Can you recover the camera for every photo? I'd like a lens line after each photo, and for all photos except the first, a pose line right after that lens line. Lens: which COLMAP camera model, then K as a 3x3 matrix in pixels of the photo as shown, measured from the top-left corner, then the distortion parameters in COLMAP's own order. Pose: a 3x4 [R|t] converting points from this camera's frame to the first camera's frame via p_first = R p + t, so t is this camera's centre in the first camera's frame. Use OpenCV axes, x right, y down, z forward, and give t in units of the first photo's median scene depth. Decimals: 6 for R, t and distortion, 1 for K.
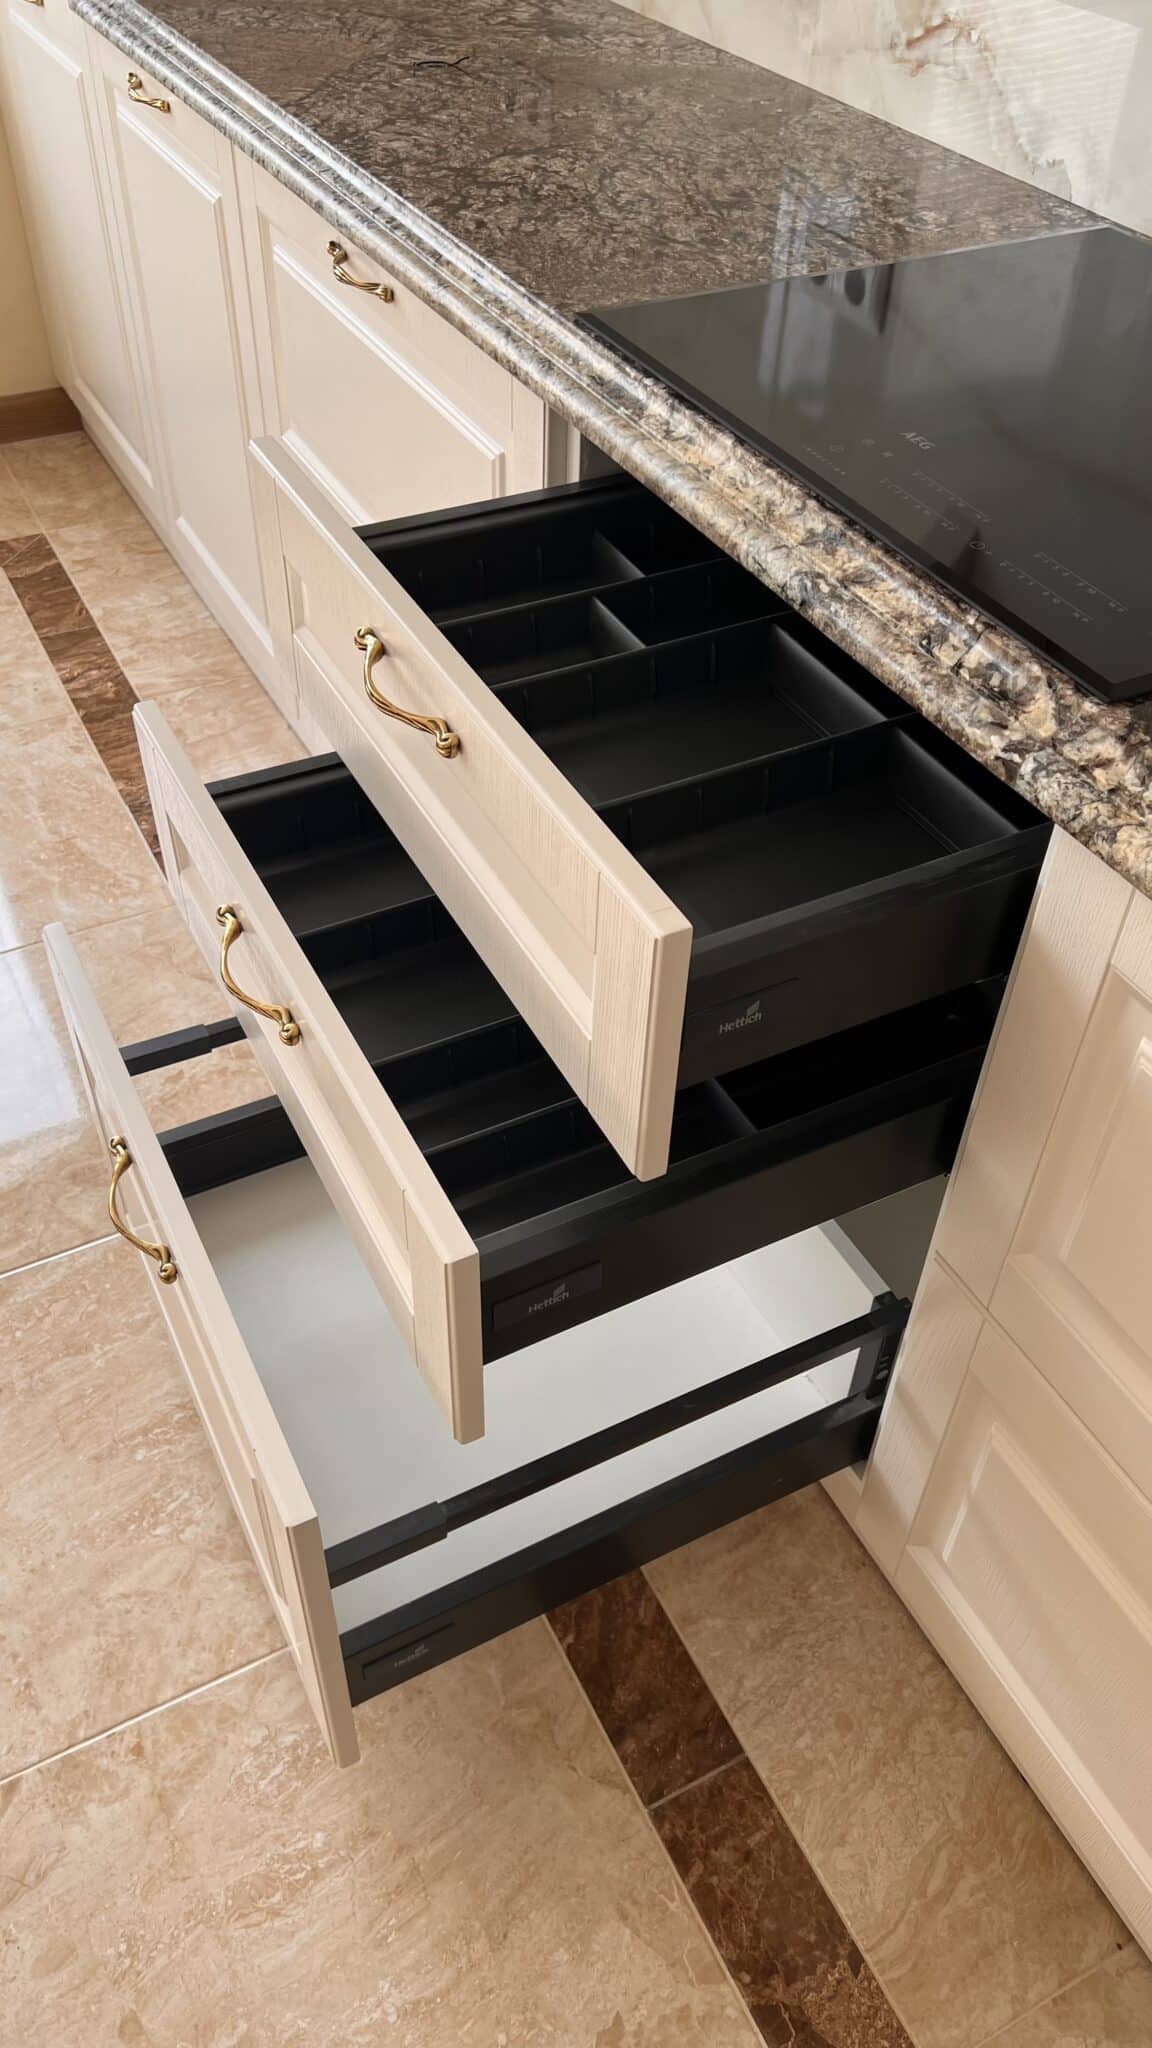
lens RADIAL K [[1549.2, 0, 570.0], [0, 1549.2, 1030.5], [0, 0, 1]] dist [0.059045, -0.072917]
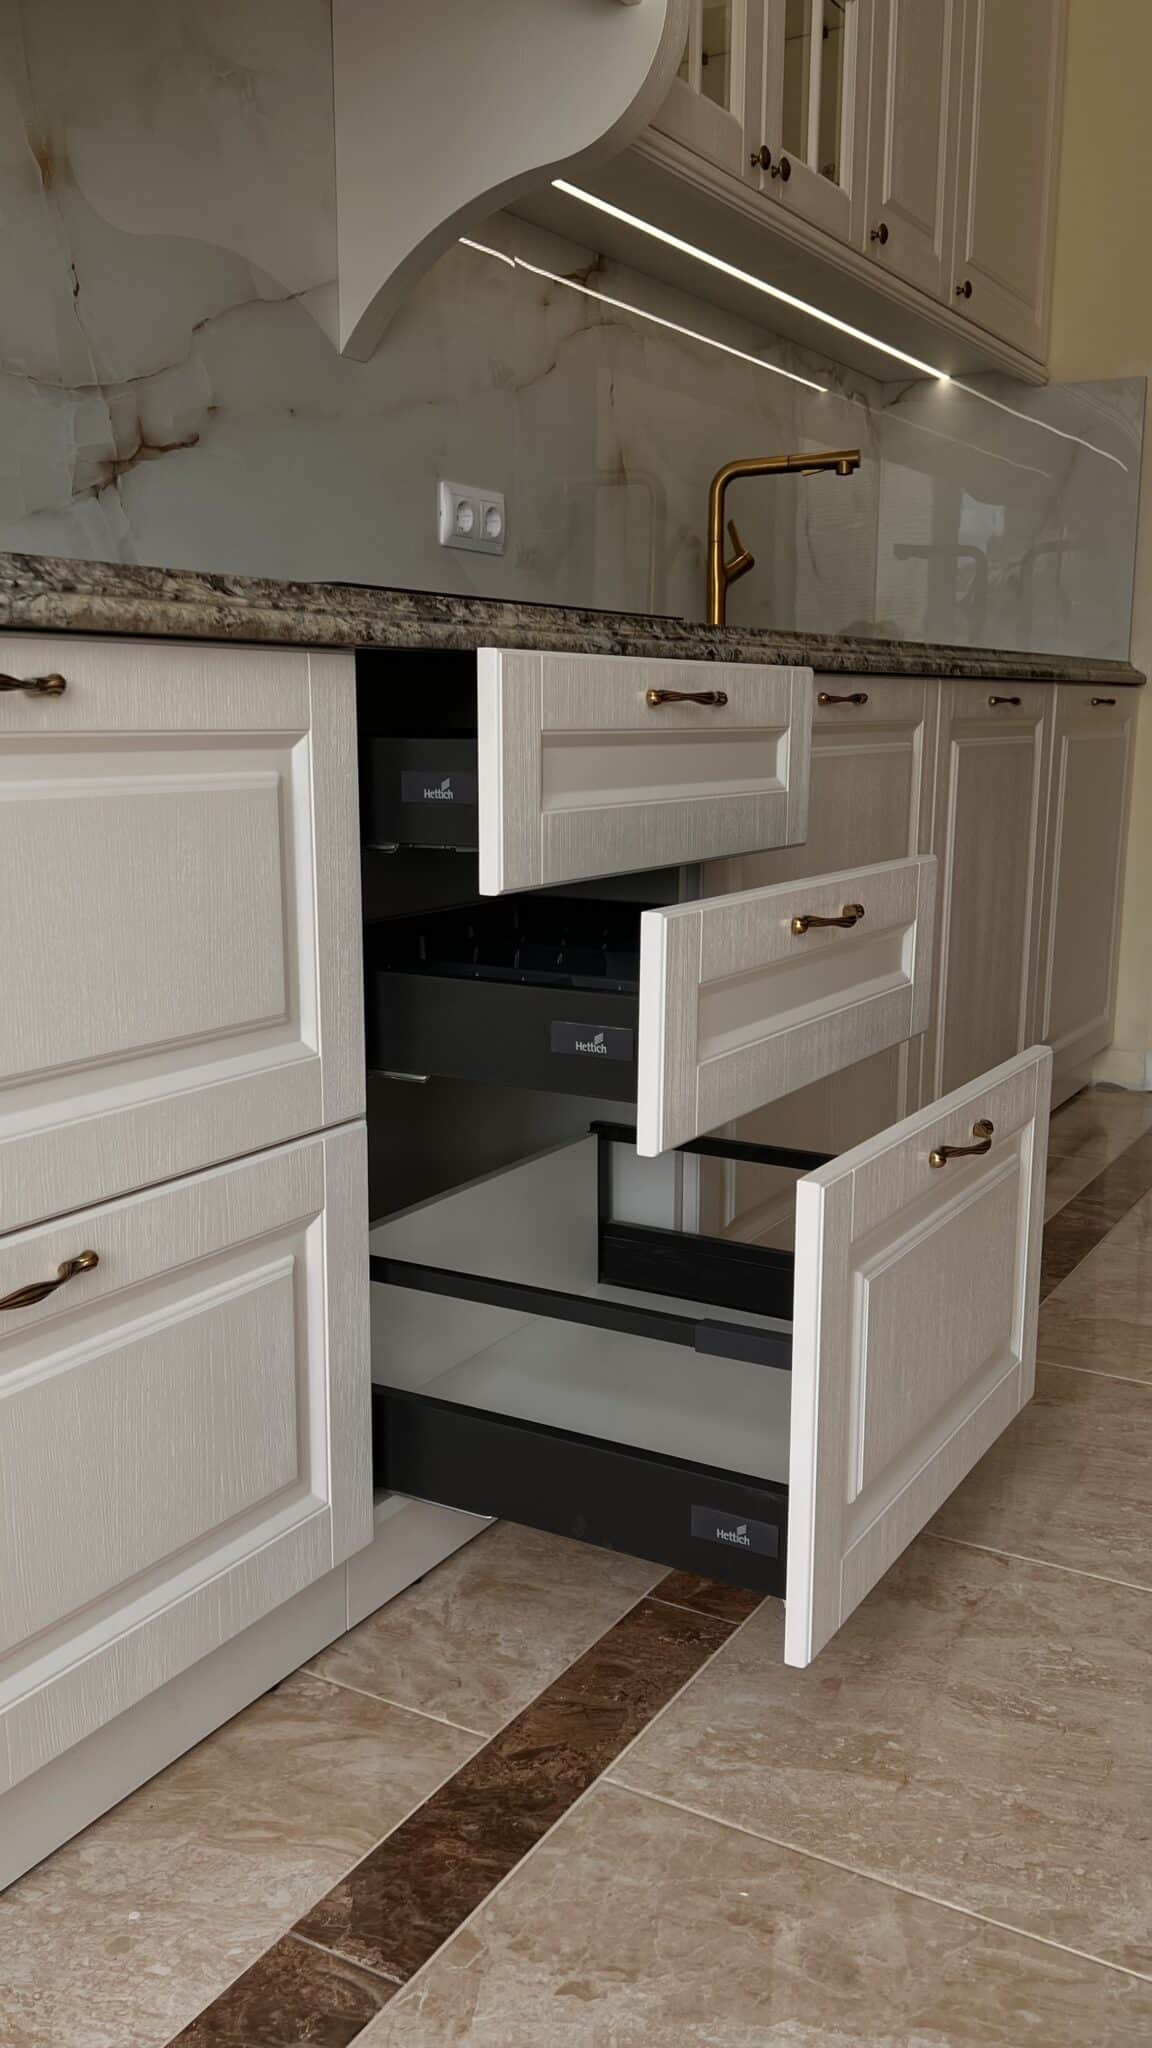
lens RADIAL K [[1712.2, 0, 573.7], [0, 1712.2, 1031.9], [0, 0, 1]] dist [0.037090, -0.008333]
pose [[-0.533166, -0.184489, 0.825650, -0.902899], [0.572514, 0.639840, 0.512672, -0.643029], [-0.622866, 0.746035, -0.235518, 1.173778]]
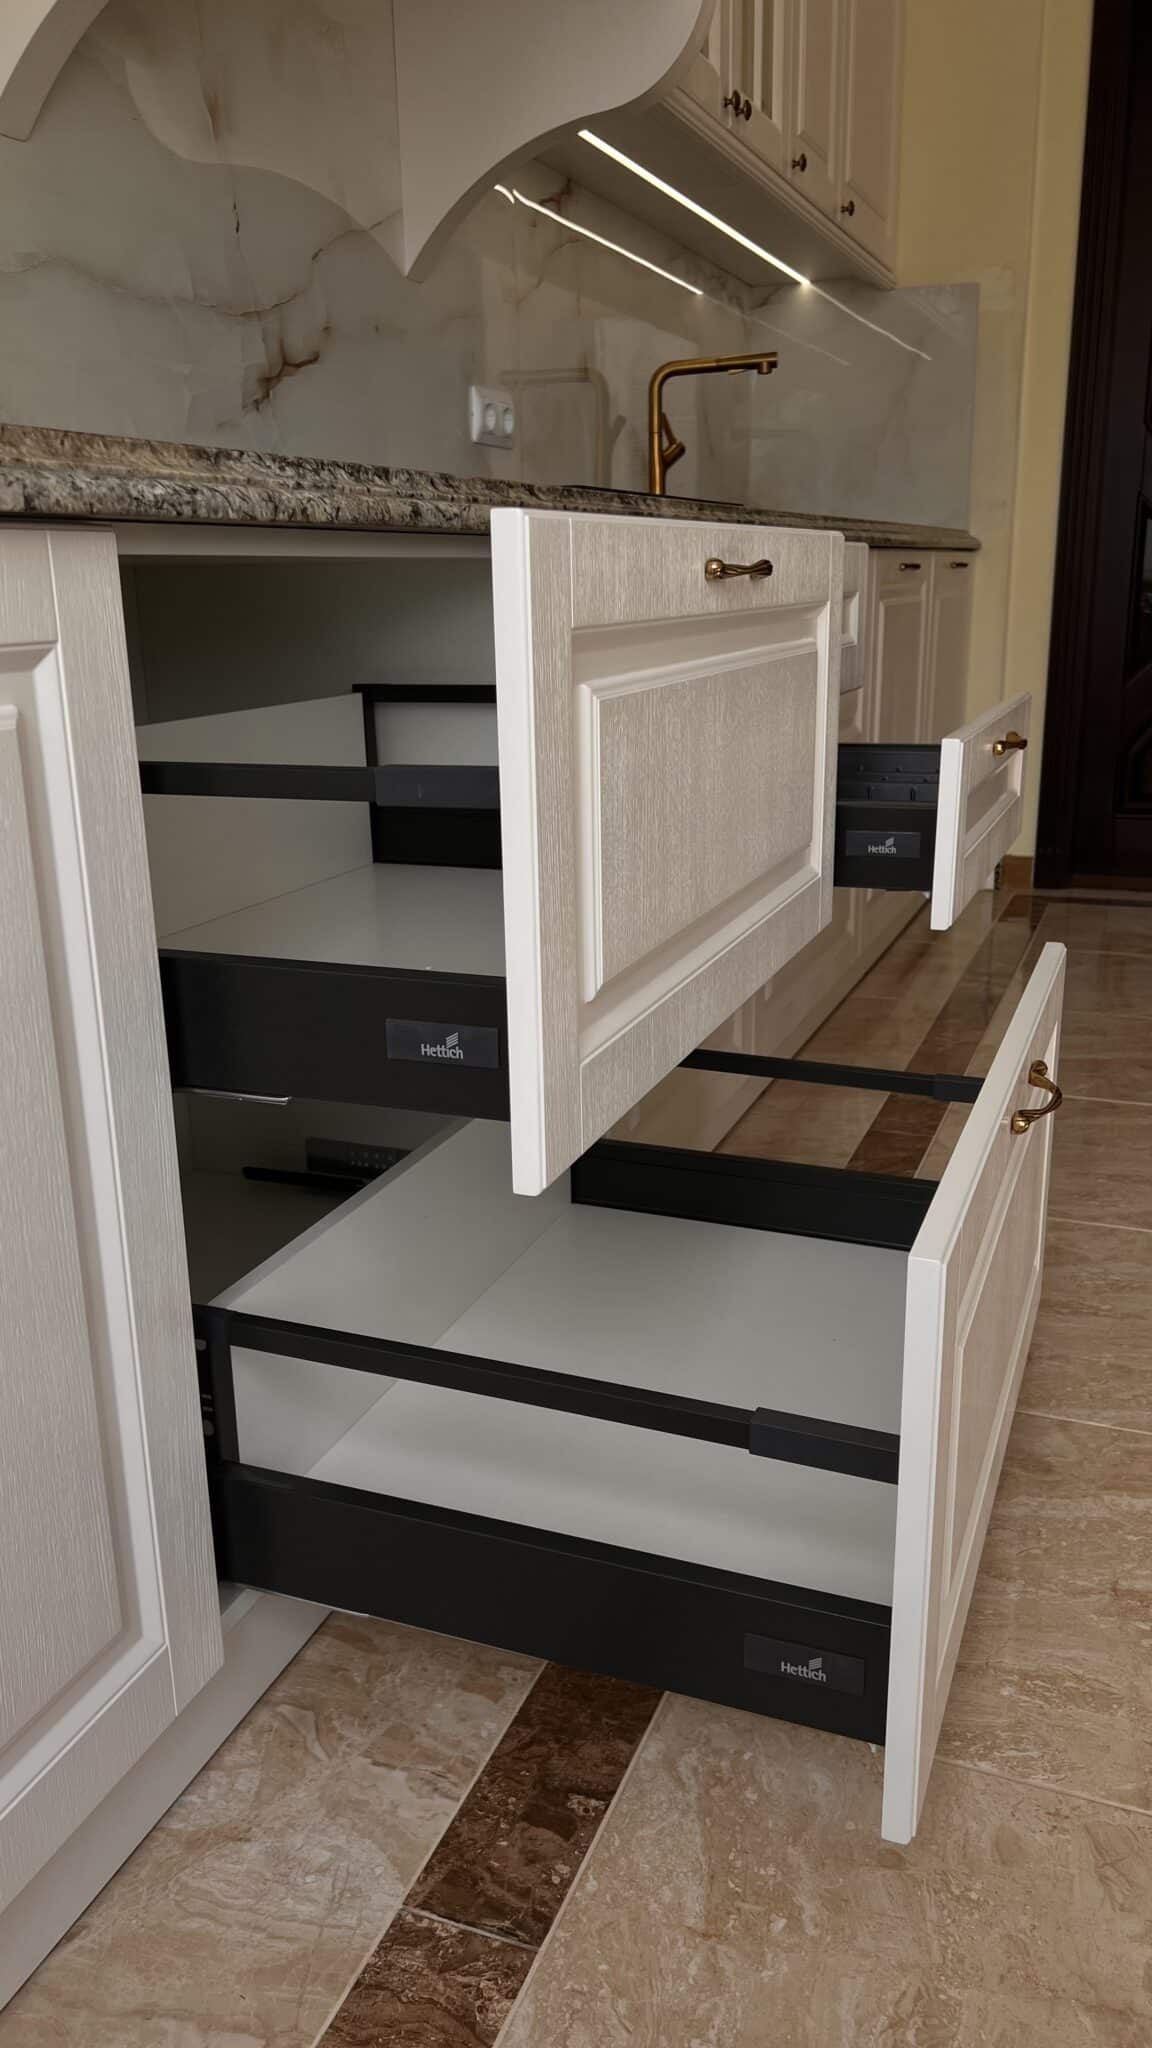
lens RADIAL K [[1547.6, 0, 560.8], [0, 1547.6, 1038.0], [0, 0, 1]] dist [0.015214, 0.006705]
pose [[-0.652133, -0.228214, 0.722939, -0.866827], [0.527847, 0.547797, 0.649074, -0.891442], [-0.544151, 0.804883, -0.236774, 1.423517]]
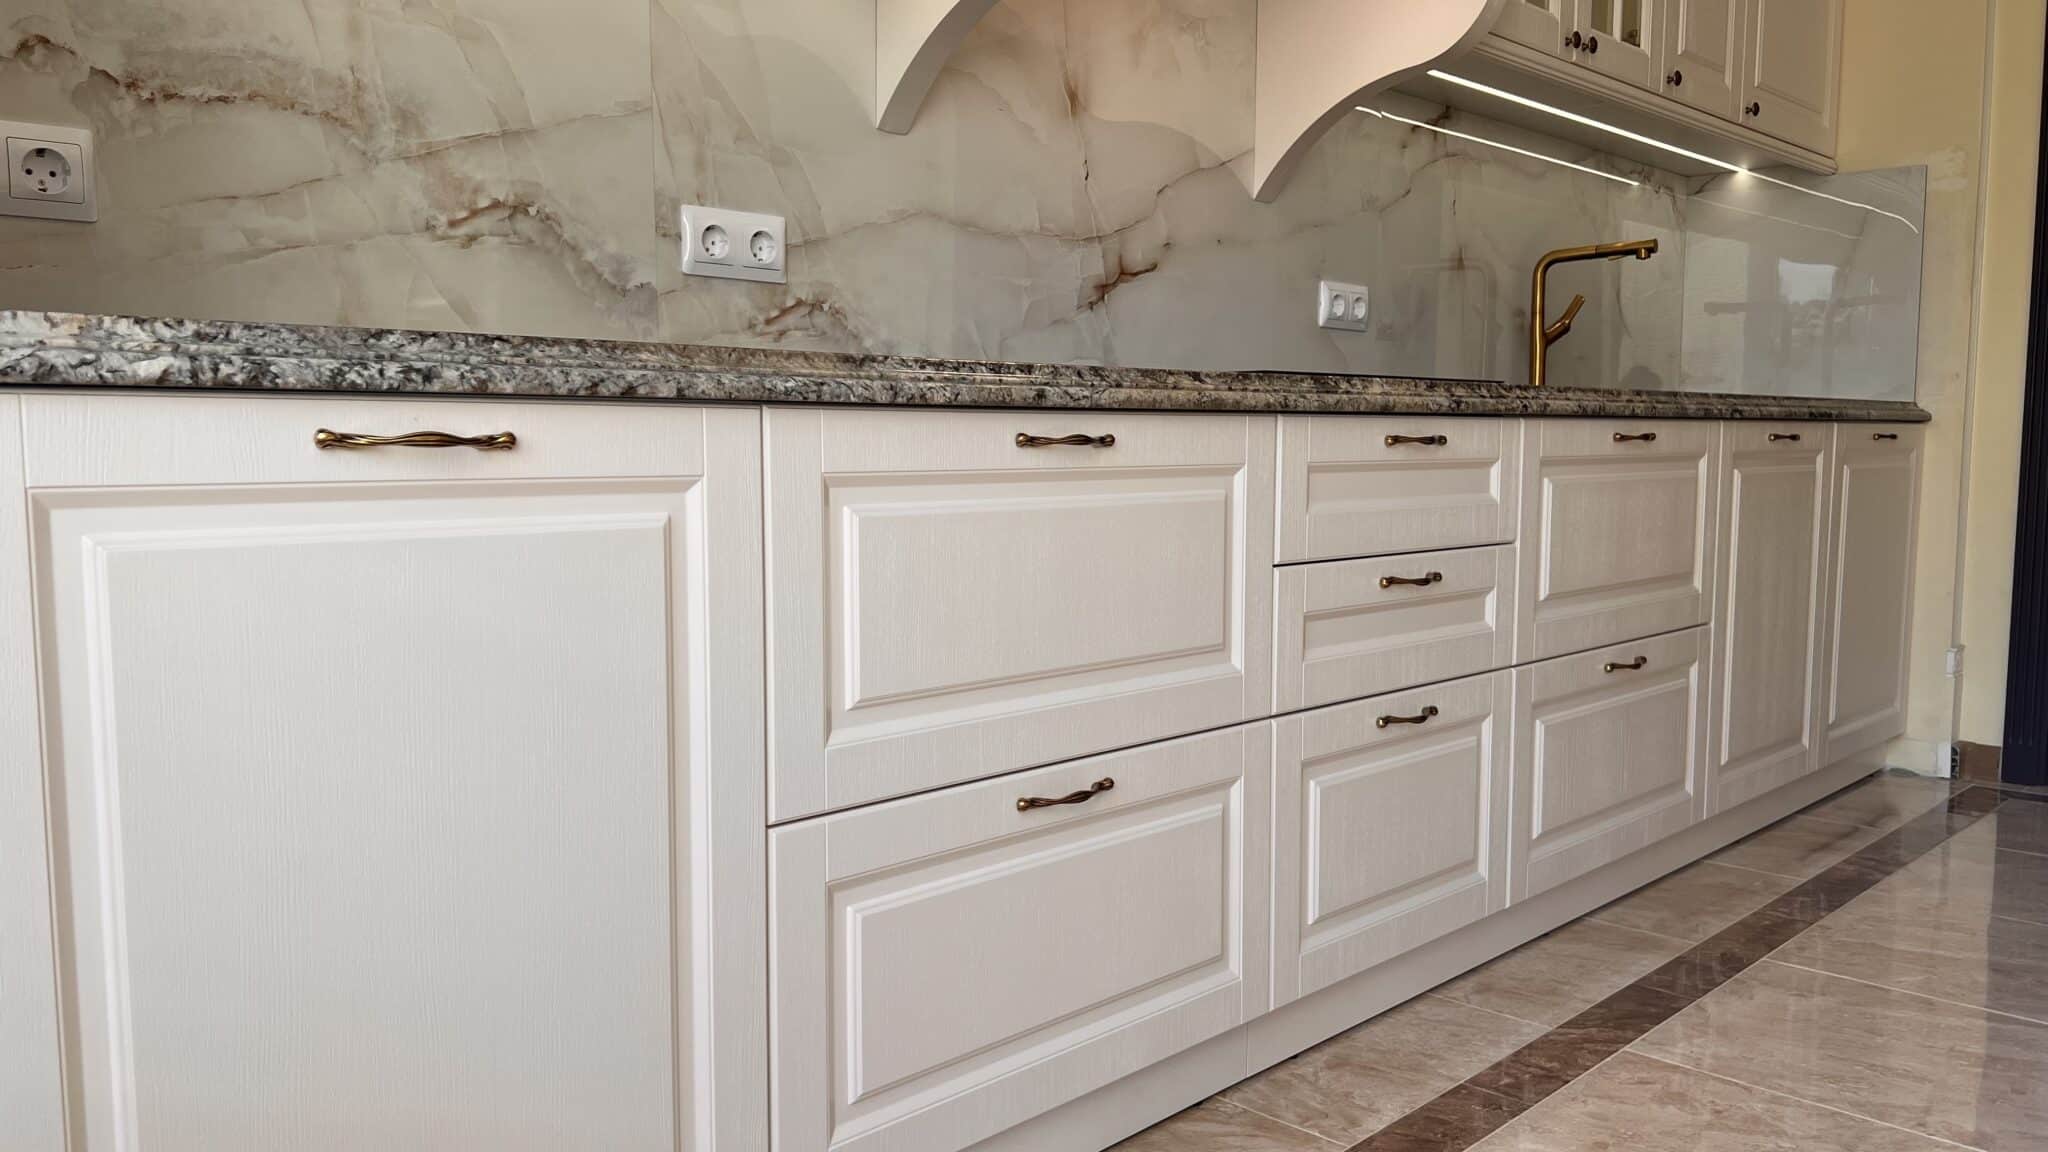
lens RADIAL K [[1549.2, 0, 1024.6], [0, 1549.2, 580.8], [0, 0, 1]] dist [0.059045, -0.072917]
pose [[-0.313001, -0.115154, 0.942746, -1.225650], [0.650314, 0.697445, 0.301101, -0.803992], [-0.692187, 0.707326, -0.143415, 1.311779]]
